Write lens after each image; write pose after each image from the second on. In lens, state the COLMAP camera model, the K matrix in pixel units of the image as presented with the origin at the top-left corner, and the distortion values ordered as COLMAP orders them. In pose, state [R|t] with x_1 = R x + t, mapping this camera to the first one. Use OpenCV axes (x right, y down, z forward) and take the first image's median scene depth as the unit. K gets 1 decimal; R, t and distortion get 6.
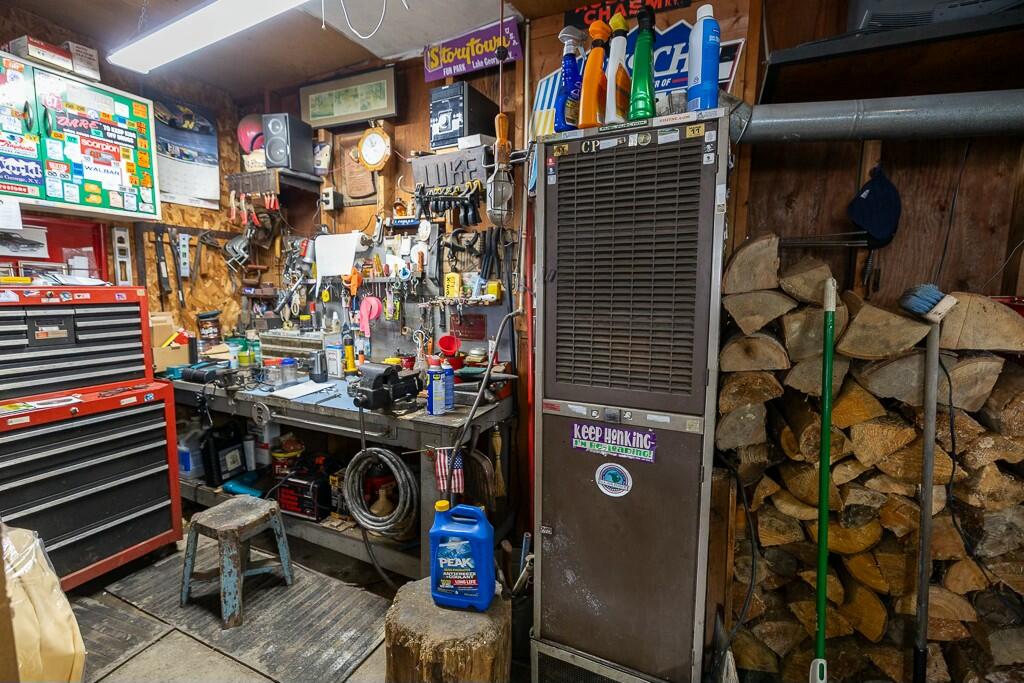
lens RADIAL K [[434.8, 0, 502.4], [0, 434.8, 332.5], [0, 0, 1]] dist [0.002016, 0.000159]
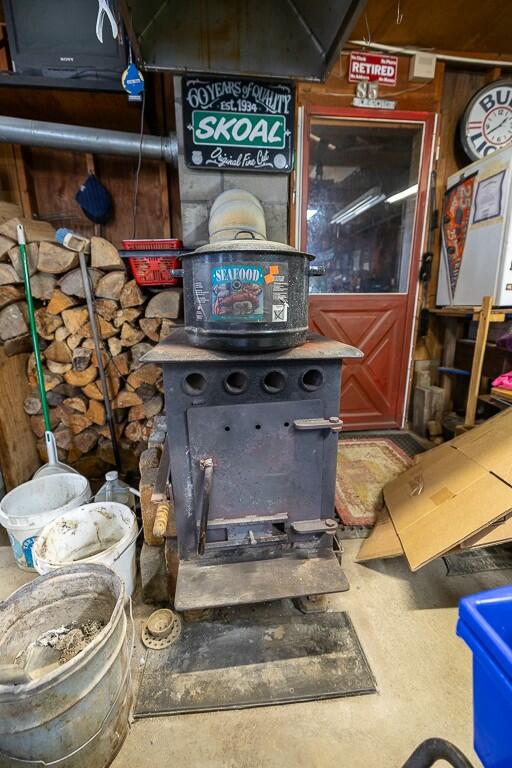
lens RADIAL K [[326.1, 0, 256.0], [0, 326.1, 384.0], [0, 0, 1]] dist [0.002016, 0.000159]
pose [[0.837955, -0.156905, 0.522697, 0.686211], [0.078069, 0.982391, 0.169743, 0.322856], [-0.540127, -0.101430, 0.835449, -0.612938]]
